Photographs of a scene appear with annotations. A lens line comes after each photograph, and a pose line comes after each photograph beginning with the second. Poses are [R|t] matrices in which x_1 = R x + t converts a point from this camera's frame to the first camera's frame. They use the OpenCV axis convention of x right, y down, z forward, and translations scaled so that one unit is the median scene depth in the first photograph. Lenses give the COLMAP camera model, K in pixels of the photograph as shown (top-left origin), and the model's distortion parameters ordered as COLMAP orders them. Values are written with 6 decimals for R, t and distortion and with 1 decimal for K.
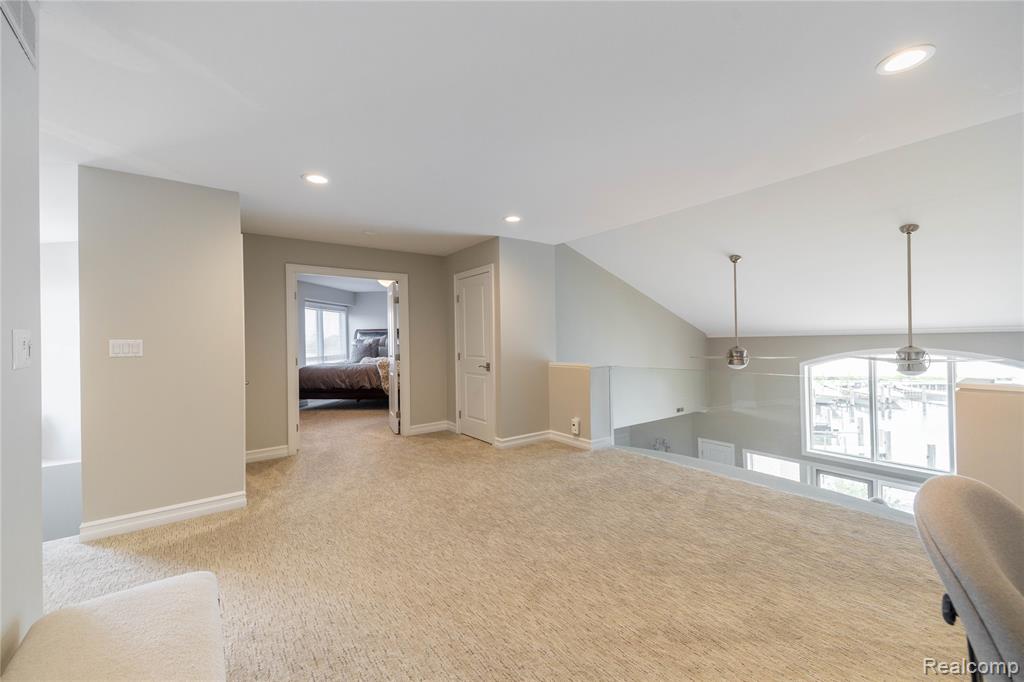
lens RADIAL K [[423.8, 0, 498.9], [0, 423.8, 337.2], [0, 0, 1]] dist [-0.000320, -0.000001]
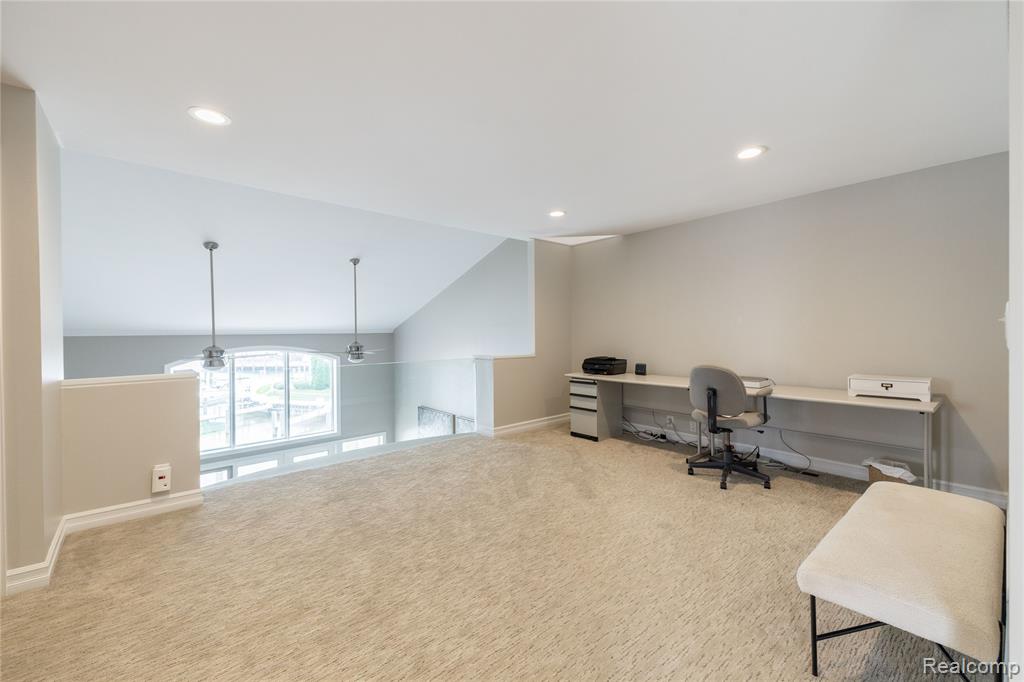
lens RADIAL K [[423.8, 0, 498.9], [0, 423.8, 337.2], [0, 0, 1]] dist [-0.000320, -0.000001]
pose [[-0.072404, 0.004845, 0.997364, -0.265291], [0.003680, 0.999983, -0.004591, 0.006097], [-0.997369, 0.003338, -0.072421, 0.297001]]
